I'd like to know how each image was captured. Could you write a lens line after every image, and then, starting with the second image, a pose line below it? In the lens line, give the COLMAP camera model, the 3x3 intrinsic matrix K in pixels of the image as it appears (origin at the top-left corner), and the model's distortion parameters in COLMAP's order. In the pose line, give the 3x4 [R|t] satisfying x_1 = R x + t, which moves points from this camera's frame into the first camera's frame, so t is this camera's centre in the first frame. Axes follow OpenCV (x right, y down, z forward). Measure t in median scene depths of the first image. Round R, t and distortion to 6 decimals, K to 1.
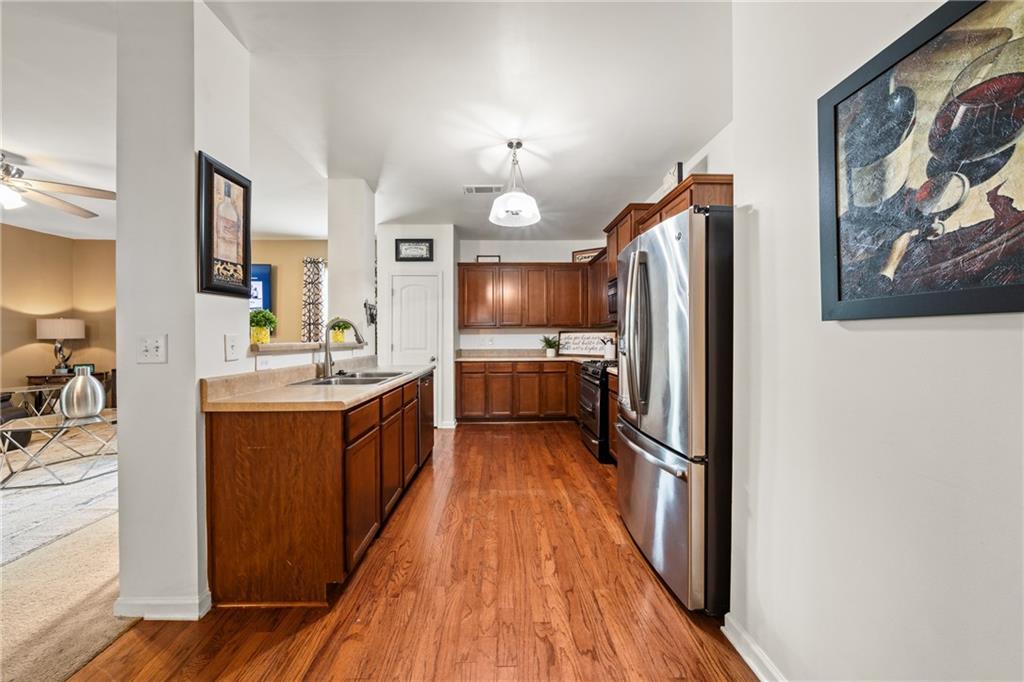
lens RADIAL K [[352.7, 0, 504.9], [0, 352.7, 338.6], [0, 0, 1]] dist [-0.007013, -0.000107]
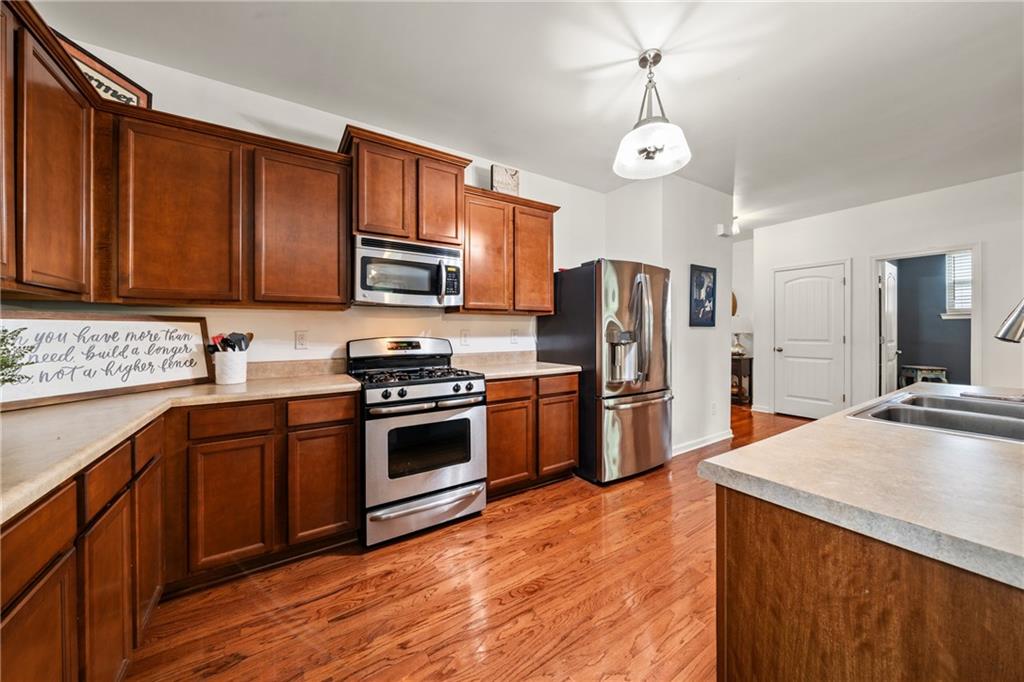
lens RADIAL K [[352.7, 0, 502.8], [0, 352.7, 335.1], [0, 0, 1]] dist [-0.007013, -0.000107]
pose [[-0.522131, 0.006603, 0.852840, -0.452025], [0.014588, 0.999893, 0.001190, 0.003657], [-0.852740, 0.013062, -0.522171, 1.762321]]
